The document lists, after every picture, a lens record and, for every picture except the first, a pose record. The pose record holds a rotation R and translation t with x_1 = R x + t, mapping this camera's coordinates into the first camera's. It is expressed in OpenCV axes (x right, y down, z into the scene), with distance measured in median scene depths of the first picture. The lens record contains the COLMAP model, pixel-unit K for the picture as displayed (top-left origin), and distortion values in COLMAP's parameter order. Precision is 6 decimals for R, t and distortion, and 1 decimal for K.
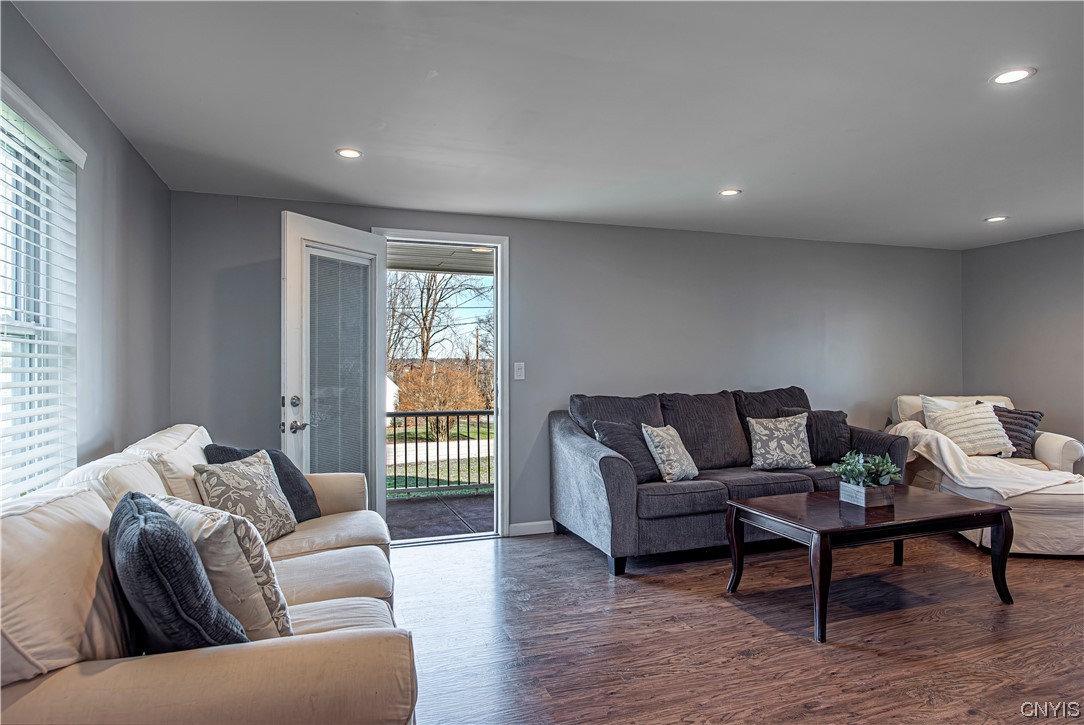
lens RADIAL K [[634.9, 0, 500.1], [0, 634.9, 356.6], [0, 0, 1]] dist [-0.003212, 0.001889]
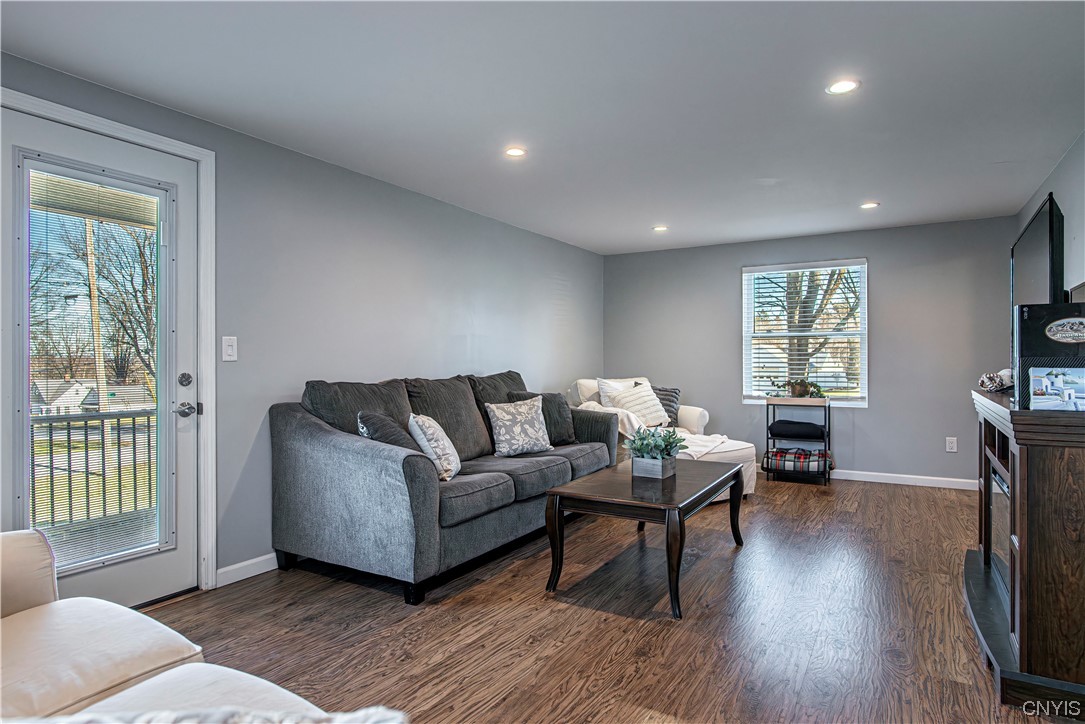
lens RADIAL K [[641.3, 0, 547.7], [0, 641.3, 367.2], [0, 0, 1]] dist [-0.004429, 0.001481]
pose [[0.739071, -0.001246, 0.673627, -0.200996], [-0.011204, 0.999837, 0.014142, 0.031819], [-0.673535, -0.018000, 0.738936, 0.265651]]
